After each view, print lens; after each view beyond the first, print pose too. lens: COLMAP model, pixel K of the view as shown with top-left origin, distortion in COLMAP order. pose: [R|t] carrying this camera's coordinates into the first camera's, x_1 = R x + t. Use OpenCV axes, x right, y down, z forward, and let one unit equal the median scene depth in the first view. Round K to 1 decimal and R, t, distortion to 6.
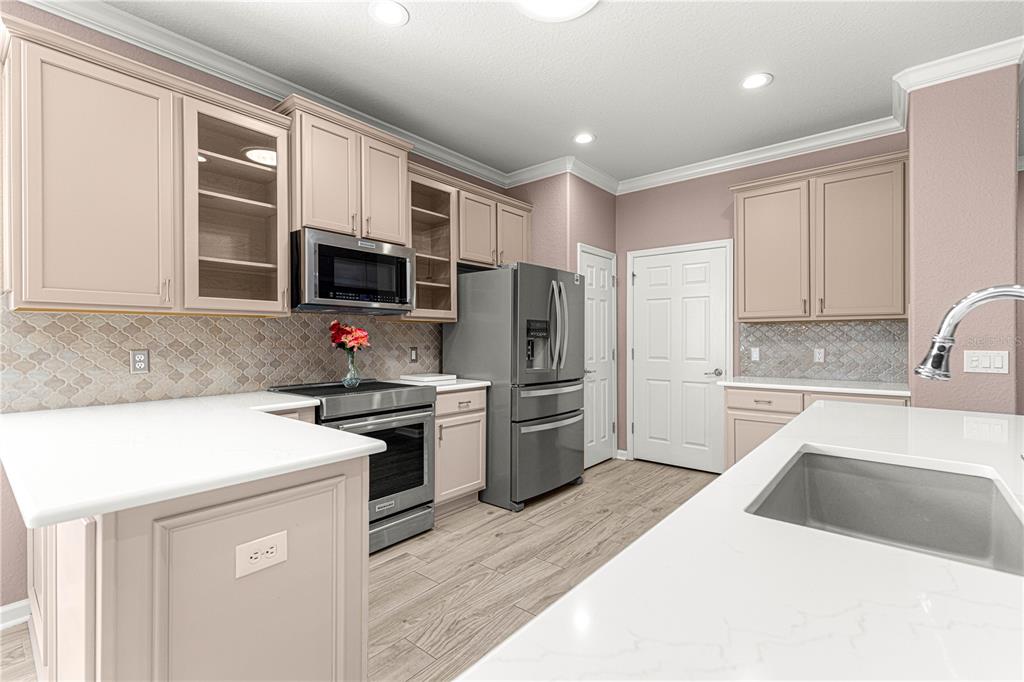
lens RADIAL K [[459.9, 0, 506.2], [0, 459.9, 336.6], [0, 0, 1]] dist [0.011079, -0.002080]
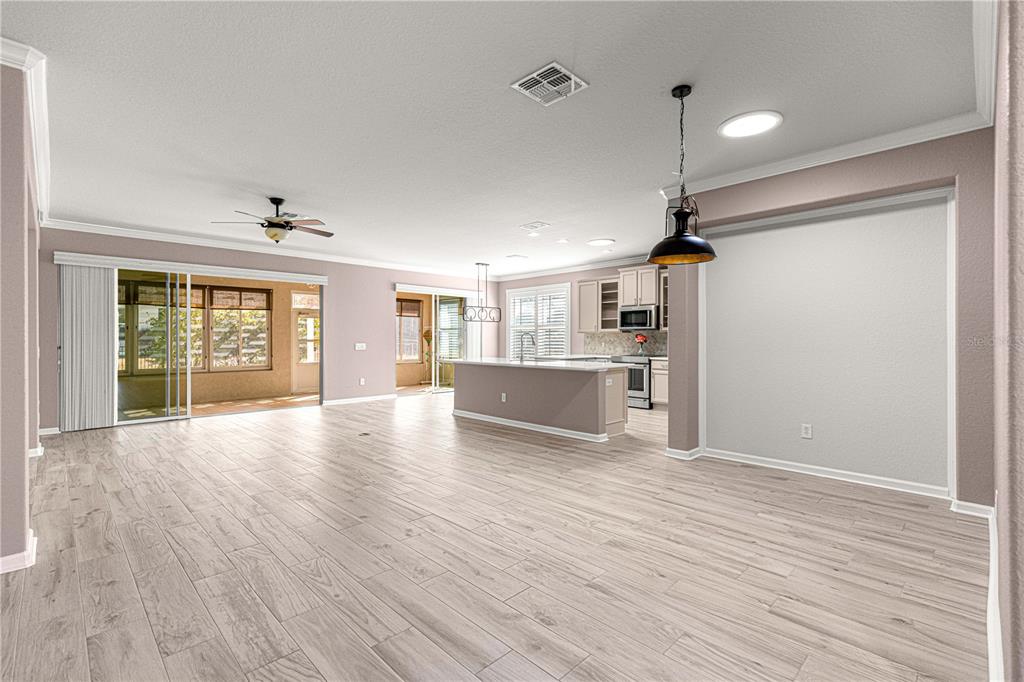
lens RADIAL K [[459.9, 0, 501.5], [0, 459.9, 338.3], [0, 0, 1]] dist [0.011079, -0.002080]
pose [[-0.099913, -0.000352, -0.994996, 2.508652], [0.003967, 0.999992, -0.000752, -0.003016], [0.994988, -0.004022, -0.099911, 0.388181]]
